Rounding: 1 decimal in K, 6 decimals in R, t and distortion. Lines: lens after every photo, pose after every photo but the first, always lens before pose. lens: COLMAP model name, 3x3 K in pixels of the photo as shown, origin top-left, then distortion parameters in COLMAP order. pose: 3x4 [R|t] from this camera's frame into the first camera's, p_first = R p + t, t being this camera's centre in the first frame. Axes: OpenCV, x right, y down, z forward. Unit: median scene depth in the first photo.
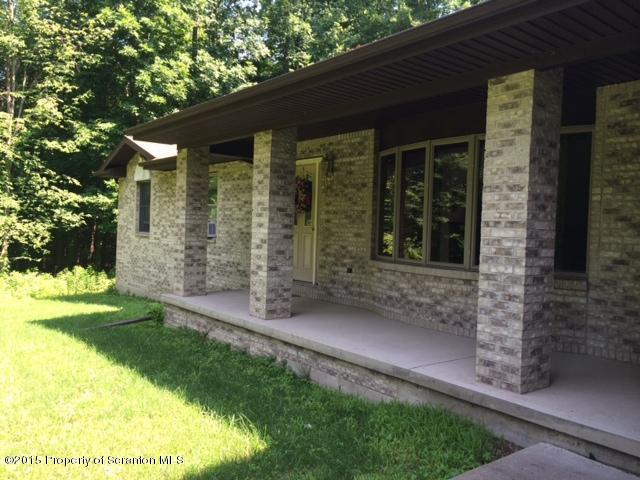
lens RADIAL K [[547.7, 0, 320.5], [0, 547.7, 240.9], [0, 0, 1]] dist [0.074389, -0.094959]
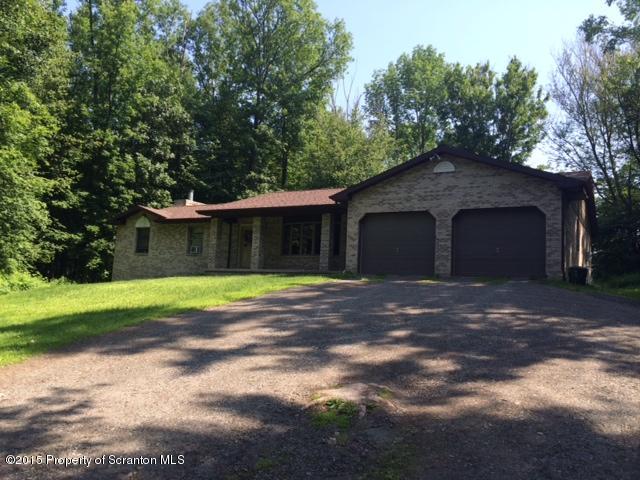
lens RADIAL K [[547.7, 0, 320.1], [0, 547.7, 240.0], [0, 0, 1]] dist [0.074389, -0.094959]
pose [[0.921274, 0.043376, 0.386487, -0.389108], [-0.002197, 0.994326, -0.106357, 0.116277], [-0.388907, 0.097135, 0.916142, -0.848210]]
